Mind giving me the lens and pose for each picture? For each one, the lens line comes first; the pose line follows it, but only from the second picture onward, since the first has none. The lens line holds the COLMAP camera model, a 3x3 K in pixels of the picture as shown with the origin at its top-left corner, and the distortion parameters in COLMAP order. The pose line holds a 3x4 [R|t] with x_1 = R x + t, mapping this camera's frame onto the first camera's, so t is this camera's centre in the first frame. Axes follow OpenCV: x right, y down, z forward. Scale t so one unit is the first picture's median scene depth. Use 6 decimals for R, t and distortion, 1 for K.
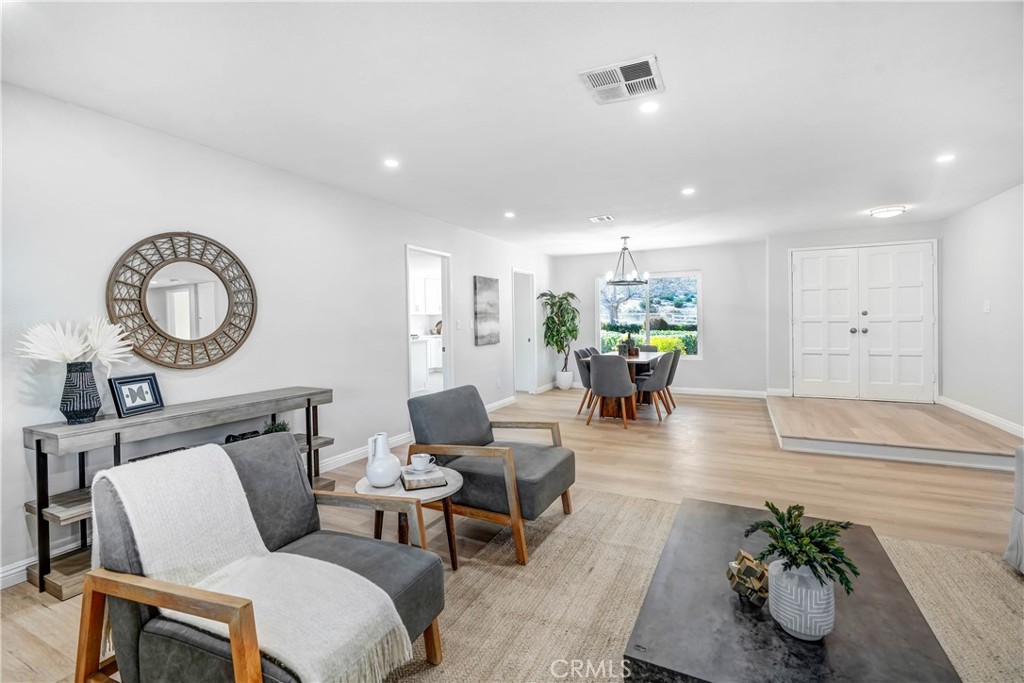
lens RADIAL K [[468.3, 0, 499.0], [0, 468.3, 323.7], [0, 0, 1]] dist [-0.003362, 0.000925]
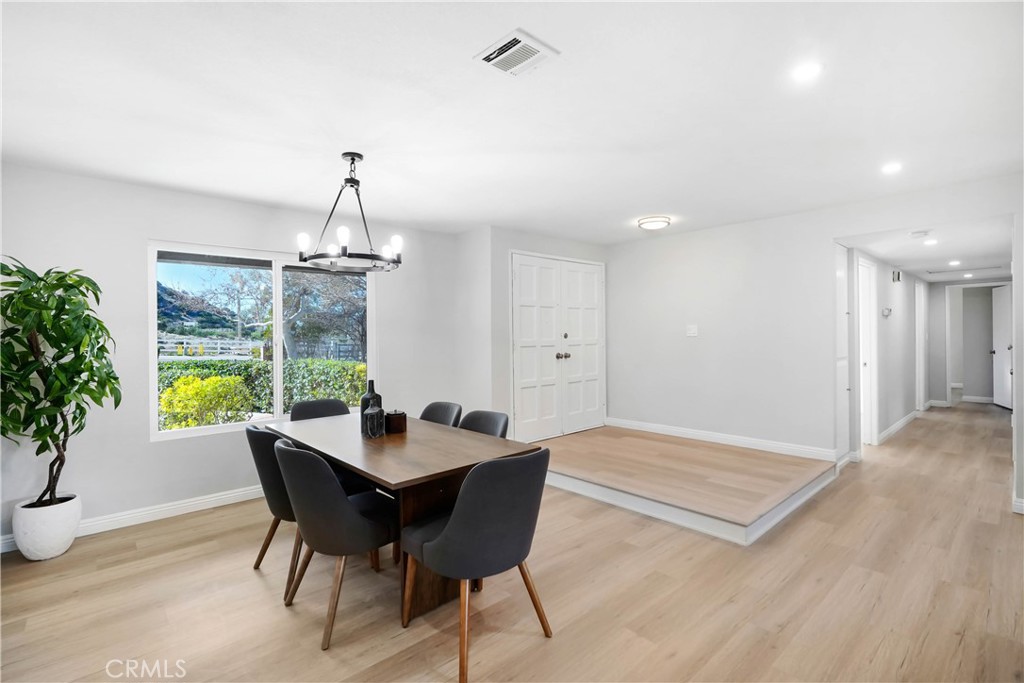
lens RADIAL K [[468.3, 0, 514.7], [0, 468.3, 339.4], [0, 0, 1]] dist [-0.003362, 0.000925]
pose [[0.353515, -0.002933, 0.935424, -0.107385], [0.014203, 0.999897, -0.002233, -0.019736], [-0.935321, 0.014075, 0.353521, 1.009920]]
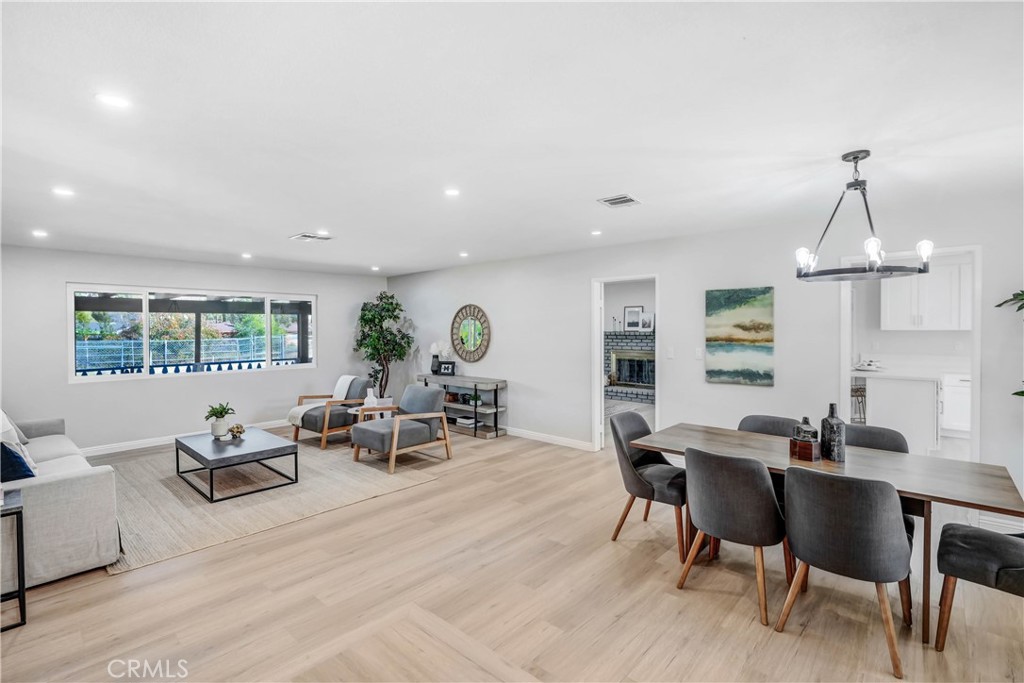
lens RADIAL K [[468.3, 0, 508.2], [0, 468.3, 339.4], [0, 0, 1]] dist [-0.003362, 0.000925]
pose [[-0.265181, 0.034615, -0.963577, 1.002735], [0.000702, 0.999362, 0.035707, -0.066615], [0.964198, 0.008792, -0.265037, 1.167851]]
